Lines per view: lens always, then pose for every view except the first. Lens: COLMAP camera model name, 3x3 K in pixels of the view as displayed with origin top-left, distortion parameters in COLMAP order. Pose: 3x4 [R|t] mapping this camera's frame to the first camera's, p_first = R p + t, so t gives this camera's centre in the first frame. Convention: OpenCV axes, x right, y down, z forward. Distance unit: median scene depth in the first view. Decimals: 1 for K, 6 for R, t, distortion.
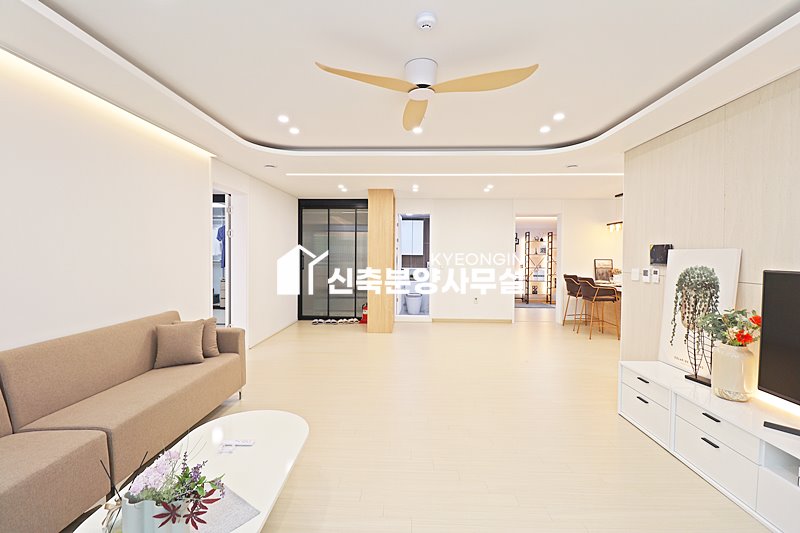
lens RADIAL K [[377.4, 0, 402.1], [0, 377.4, 261.8], [0, 0, 1]] dist [-0.012740, -0.001307]
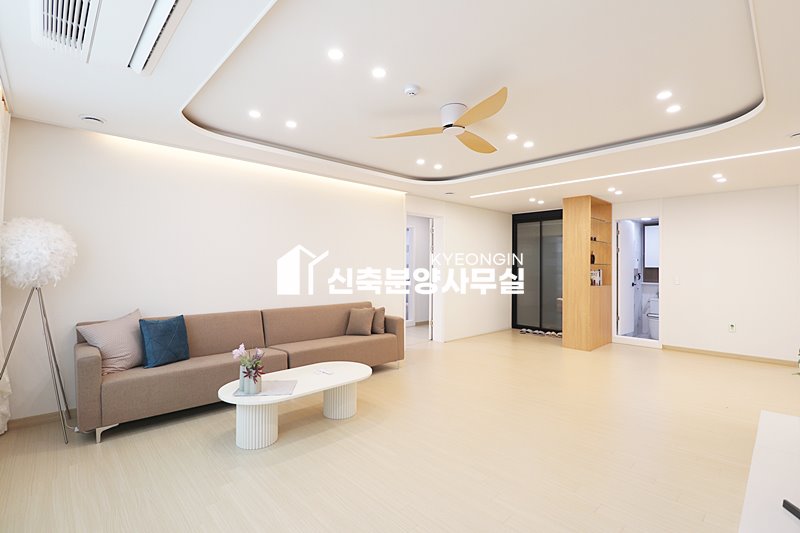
lens RADIAL K [[373.0, 0, 382.7], [0, 373.0, 267.5], [0, 0, 1]] dist [-0.000068, -0.000459]
pose [[0.696798, 0.001146, -0.717267, 0.278613], [-0.018434, 0.999697, -0.016311, 0.009133], [0.717031, 0.024587, 0.696608, -0.002396]]
